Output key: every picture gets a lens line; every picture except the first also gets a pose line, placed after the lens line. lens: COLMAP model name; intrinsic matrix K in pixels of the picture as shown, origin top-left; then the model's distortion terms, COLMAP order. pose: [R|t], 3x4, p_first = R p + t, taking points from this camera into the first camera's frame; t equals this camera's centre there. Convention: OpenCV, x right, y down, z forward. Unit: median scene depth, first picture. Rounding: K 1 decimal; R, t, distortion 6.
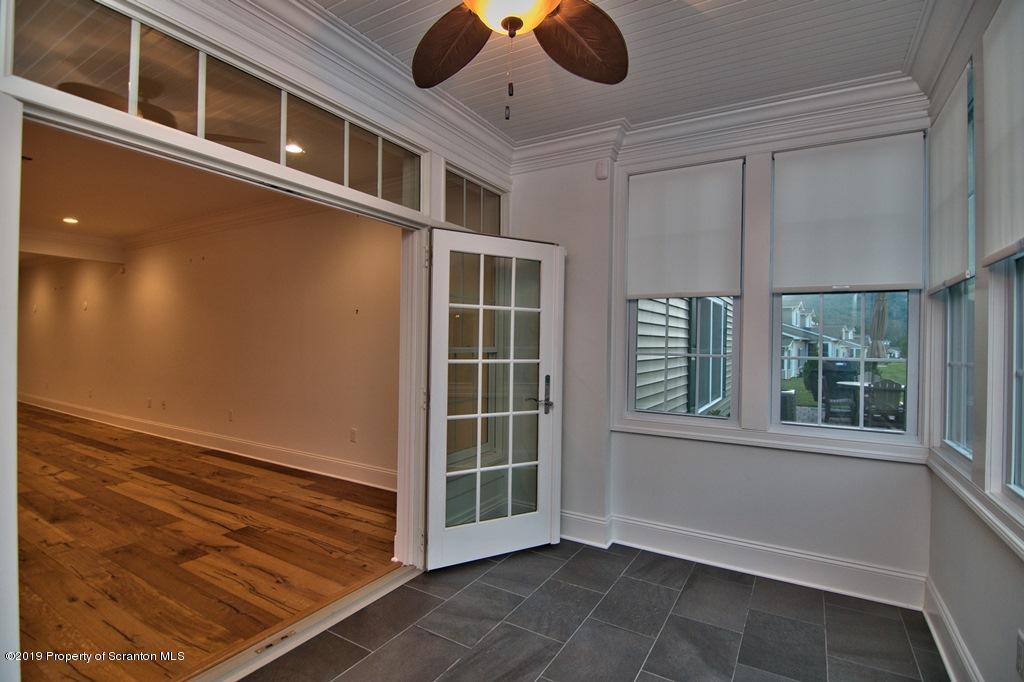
lens RADIAL K [[491.0, 0, 518.1], [0, 491.0, 333.5], [0, 0, 1]] dist [-0.011719, -0.006402]
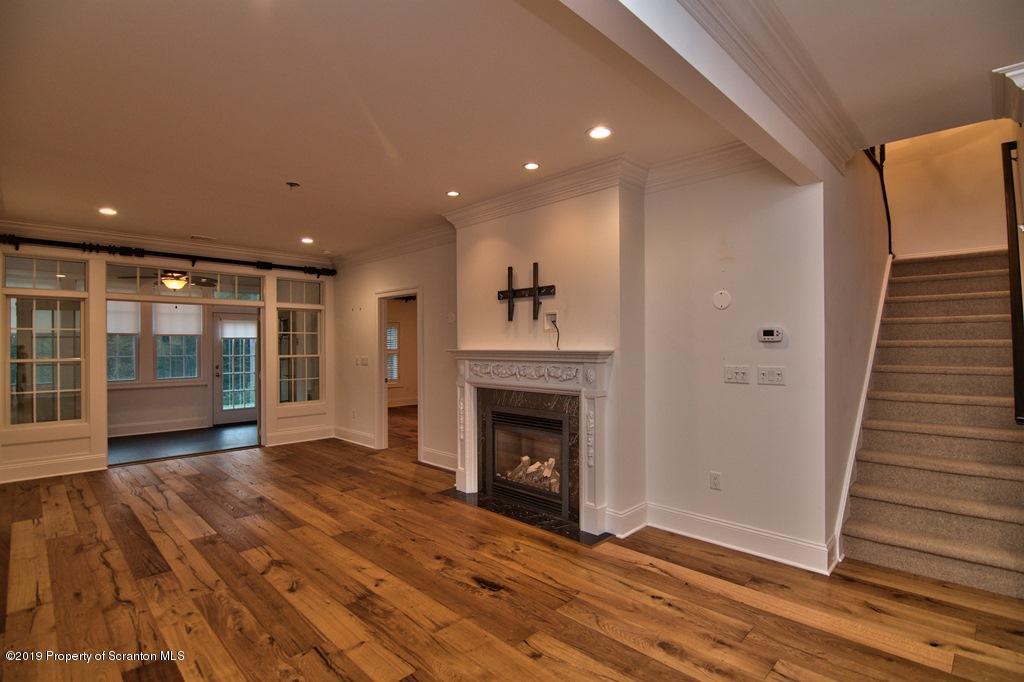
lens RADIAL K [[491.0, 0, 506.7], [0, 491.0, 341.0], [0, 0, 1]] dist [-0.011719, -0.006402]
pose [[-0.965784, 0.000791, 0.259345, -1.510718], [-0.001122, 0.999973, -0.007229, -0.008932], [-0.259344, -0.007273, -0.965758, 1.639984]]
